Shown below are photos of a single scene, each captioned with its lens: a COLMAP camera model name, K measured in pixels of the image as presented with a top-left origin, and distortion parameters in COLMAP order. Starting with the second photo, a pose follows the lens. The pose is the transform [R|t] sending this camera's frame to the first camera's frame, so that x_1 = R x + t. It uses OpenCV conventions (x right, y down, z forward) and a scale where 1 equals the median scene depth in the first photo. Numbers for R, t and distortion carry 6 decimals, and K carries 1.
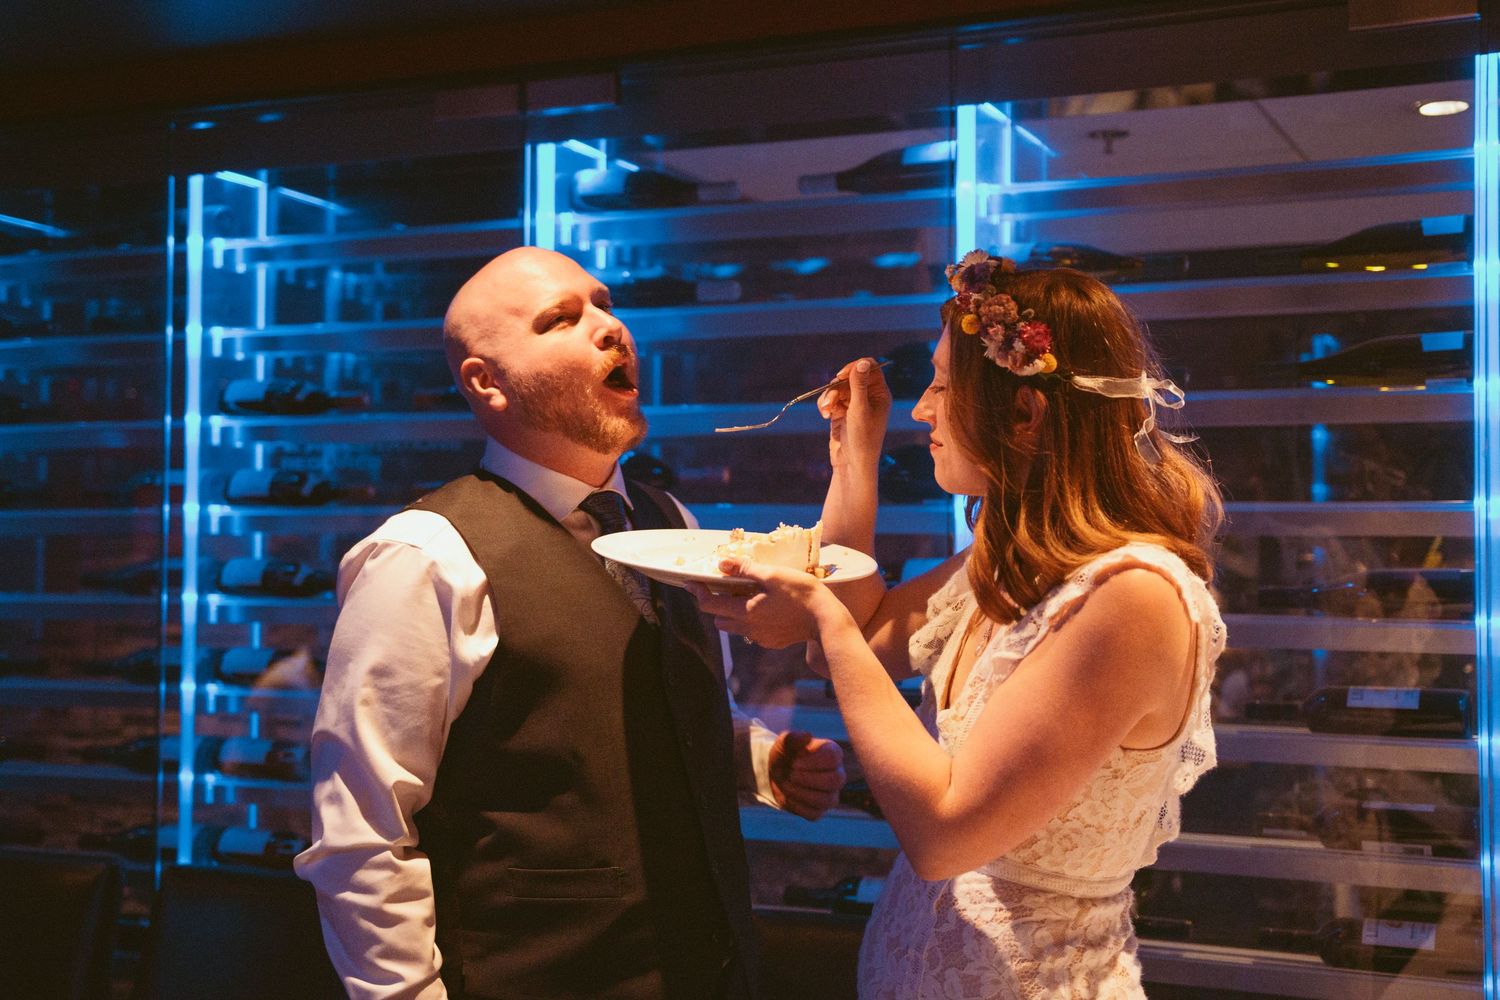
lens RADIAL K [[2008.8, 0, 755.2], [0, 2008.8, 487.9], [0, 0, 1]] dist [0.087237, 0.000000]
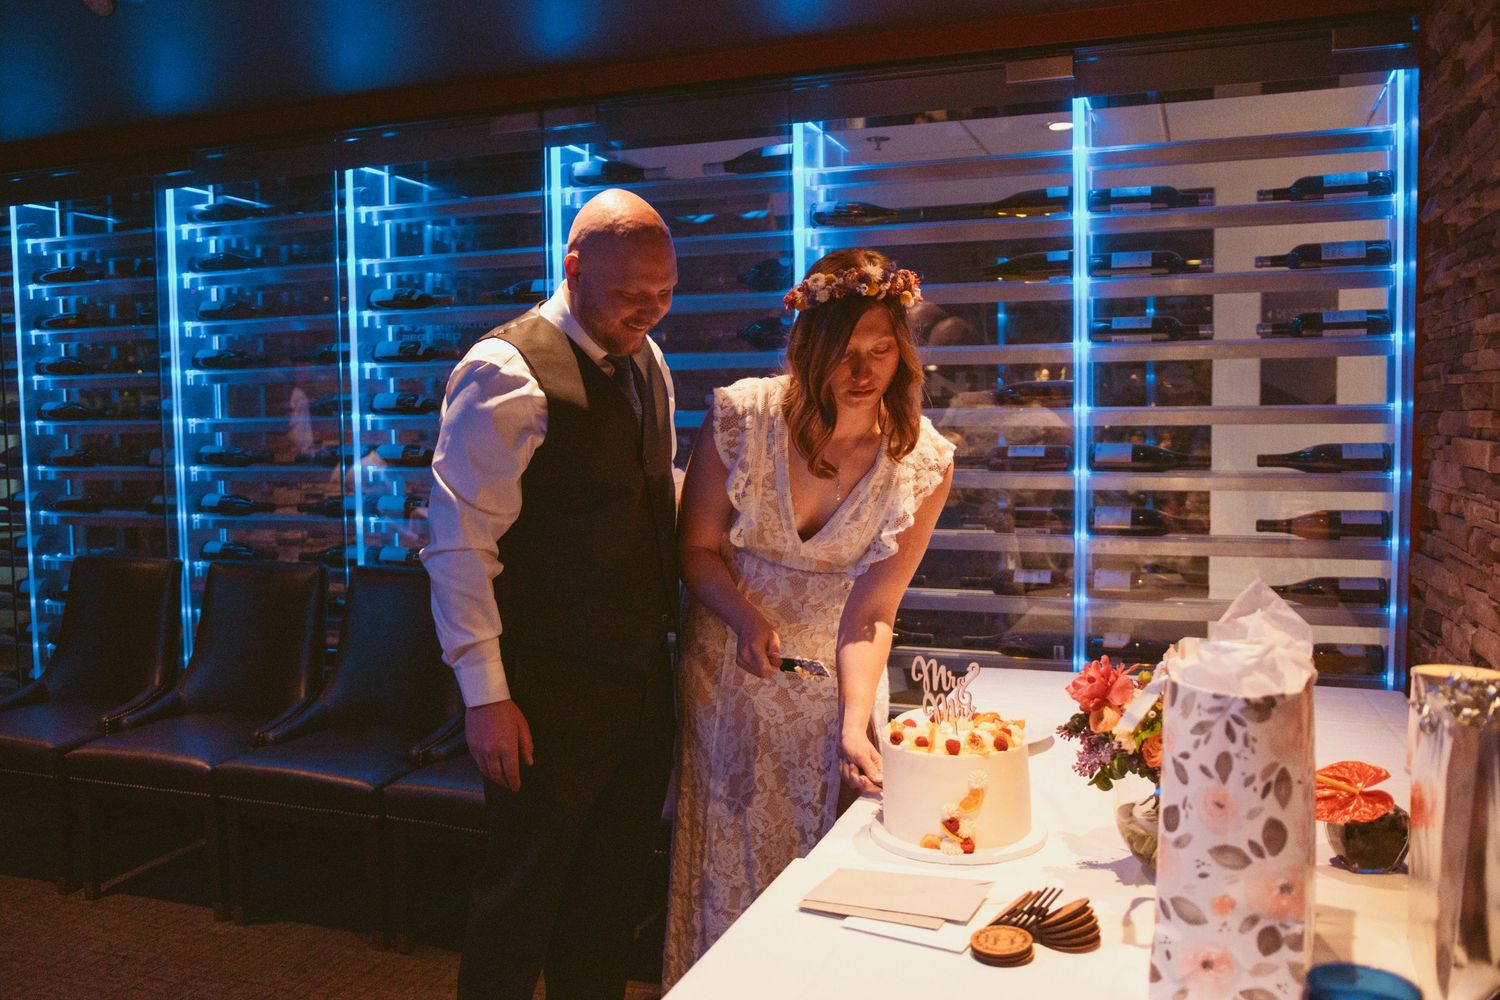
lens RADIAL K [[1287.8, 0, 738.1], [0, 1287.8, 492.3], [0, 0, 1]] dist [-0.078985, 0.069471]
pose [[0.997948, -0.024407, 0.059196, -0.018172], [0.018316, 0.994684, 0.101337, 0.014092], [-0.061355, -0.100044, 0.993089, -0.117588]]
